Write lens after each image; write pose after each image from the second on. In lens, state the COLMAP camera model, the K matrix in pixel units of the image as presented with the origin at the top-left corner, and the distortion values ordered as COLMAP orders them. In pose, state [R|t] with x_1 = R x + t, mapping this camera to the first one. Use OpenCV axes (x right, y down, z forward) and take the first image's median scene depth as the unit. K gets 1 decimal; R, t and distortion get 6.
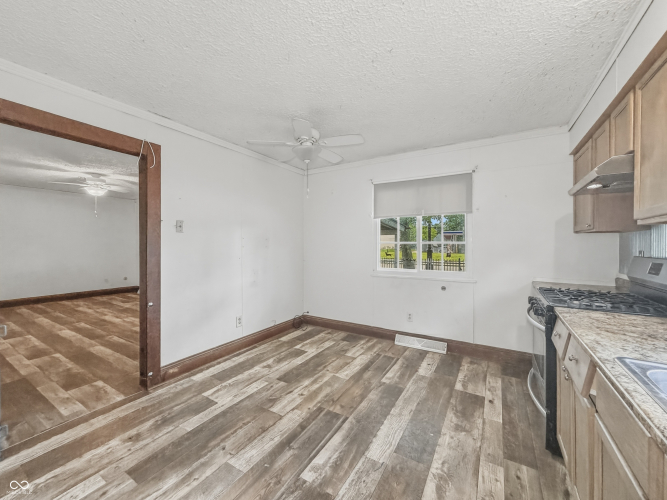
lens RADIAL K [[271.9, 0, 329.5], [0, 271.9, 251.4], [0, 0, 1]] dist [-0.002384, -0.000170]
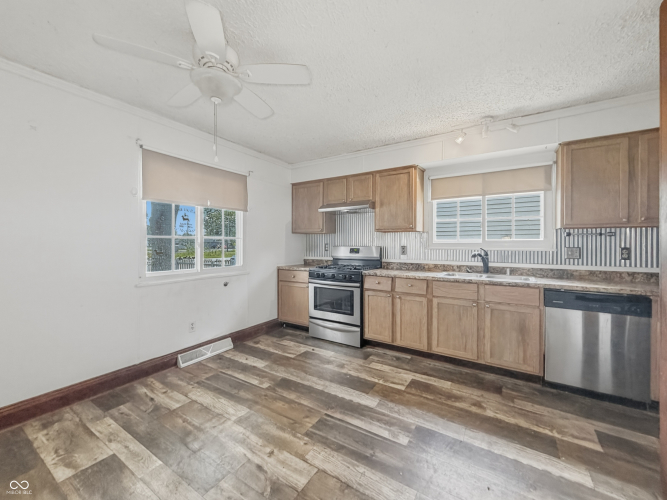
lens RADIAL K [[271.9, 0, 336.6], [0, 271.9, 243.6], [0, 0, 1]] dist [-0.002384, -0.000170]
pose [[0.005793, -0.000610, 0.999983, -0.693322], [0.027050, 0.999634, 0.000453, -0.001101], [-0.999617, 0.027047, 0.005808, 0.713902]]
